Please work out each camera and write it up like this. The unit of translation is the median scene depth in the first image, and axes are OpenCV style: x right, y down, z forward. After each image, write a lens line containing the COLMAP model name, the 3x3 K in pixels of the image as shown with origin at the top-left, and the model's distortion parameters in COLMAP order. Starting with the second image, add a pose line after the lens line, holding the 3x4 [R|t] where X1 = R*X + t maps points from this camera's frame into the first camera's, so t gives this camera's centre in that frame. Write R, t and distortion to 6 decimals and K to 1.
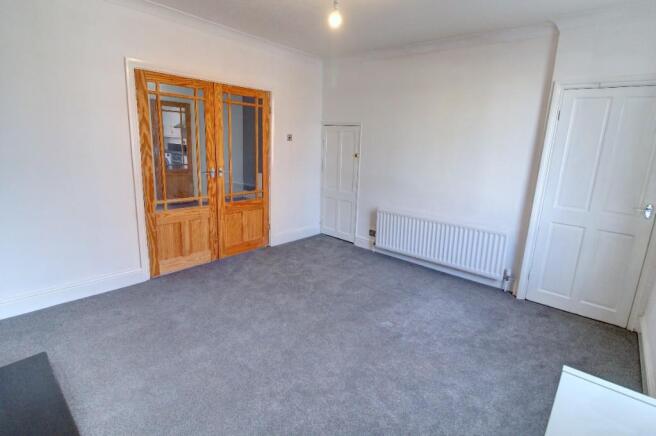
lens RADIAL K [[326.2, 0, 328.0], [0, 326.2, 218.0], [0, 0, 1]] dist [-0.000062, -0.020852]
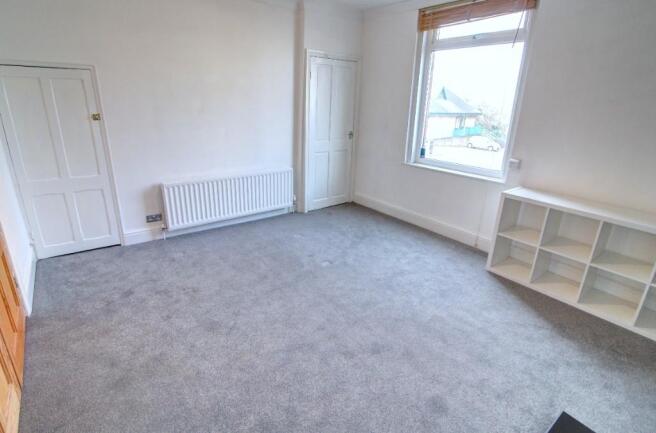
lens RADIAL K [[322.3, 0, 326.2], [0, 322.3, 214.1], [0, 0, 1]] dist [0.001893, -0.015271]
pose [[0.191714, -0.348345, 0.917552, -0.587360], [0.210523, 0.927728, 0.308221, -0.136205], [-0.958606, 0.134075, 0.251193, 0.512794]]
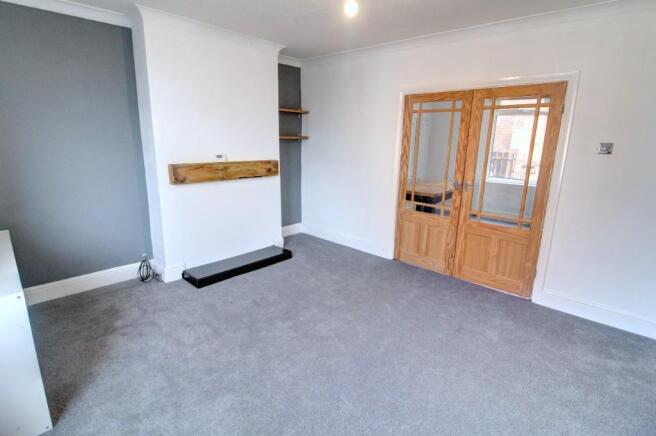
lens RADIAL K [[313.8, 0, 331.8], [0, 313.8, 215.2], [0, 0, 1]] dist [0.001859, -0.016654]
pose [[-0.022137, 0.184667, -0.982552, 0.563959], [-0.254651, 0.949335, 0.184161, -0.127135], [0.966780, 0.254285, 0.026011, 0.625932]]
